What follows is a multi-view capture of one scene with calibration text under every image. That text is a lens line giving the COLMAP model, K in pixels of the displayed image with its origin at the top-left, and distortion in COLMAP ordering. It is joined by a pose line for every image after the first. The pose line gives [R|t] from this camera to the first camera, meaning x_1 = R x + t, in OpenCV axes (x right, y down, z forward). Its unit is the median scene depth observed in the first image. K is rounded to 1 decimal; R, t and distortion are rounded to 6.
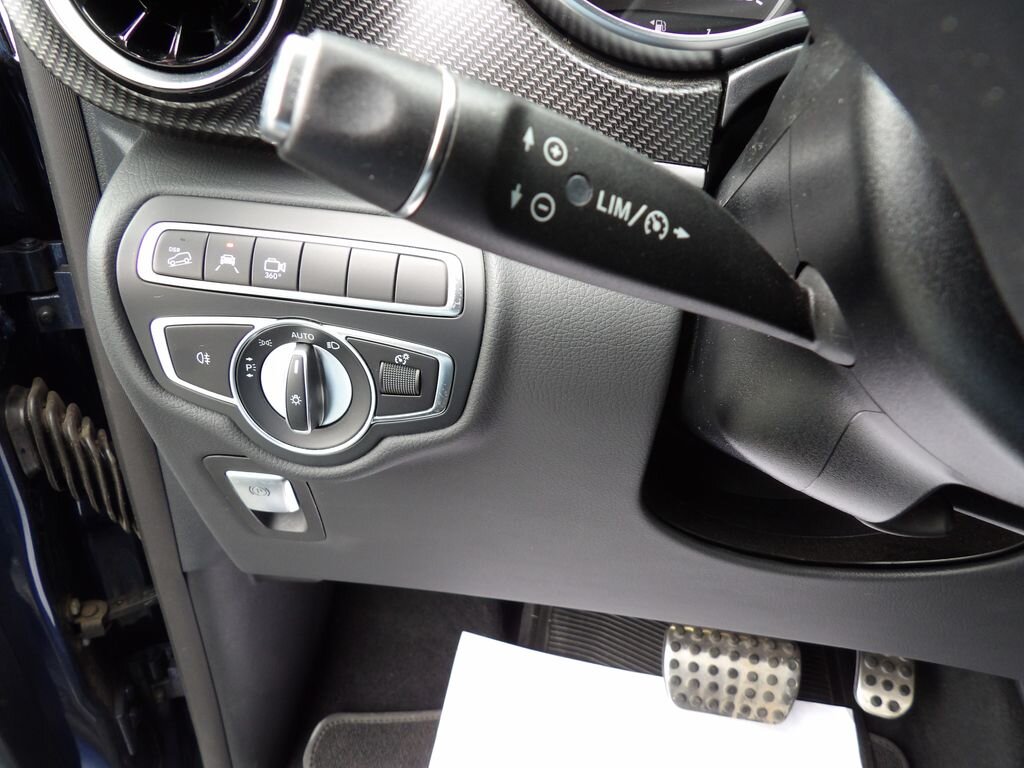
lens RADIAL K [[736.5, 0, 515.2], [0, 736.5, 382.7], [0, 0, 1]] dist [-0.003903, 0.006469]
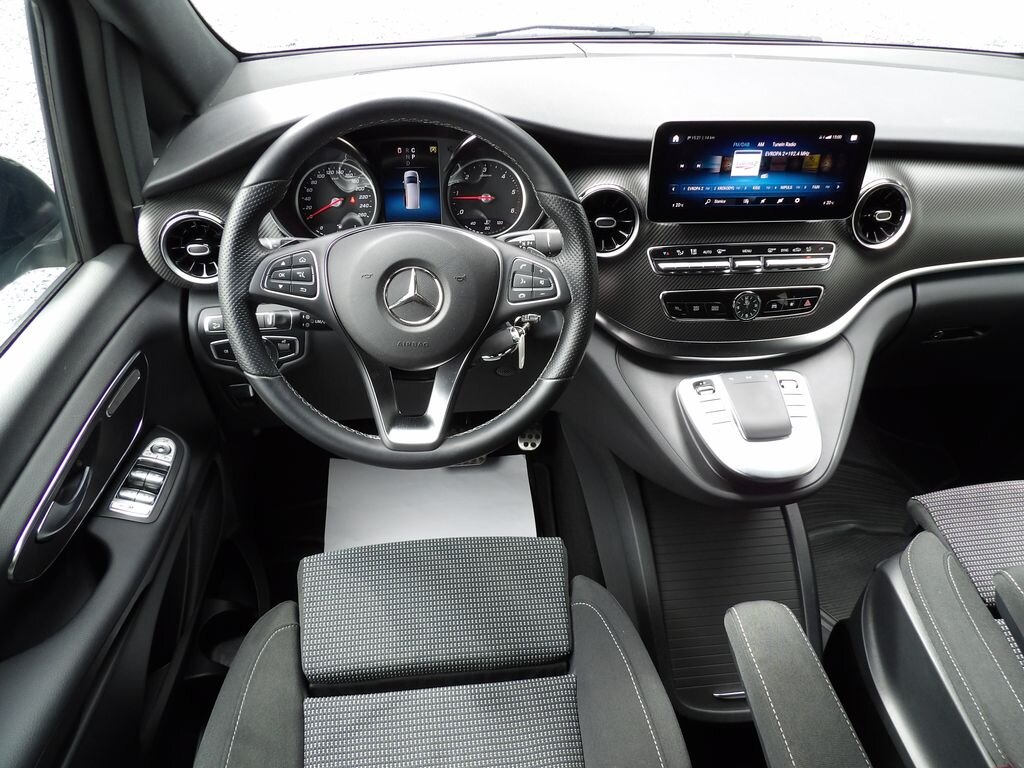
lens RADIAL K [[736.5, 0, 512.7], [0, 736.5, 378.2], [0, 0, 1]] dist [-0.003903, 0.006469]
pose [[0.964567, -0.192961, 0.179935, 0.098933], [0.170469, 0.976322, 0.133177, -0.058185], [-0.201372, -0.097785, 0.974622, -1.118187]]
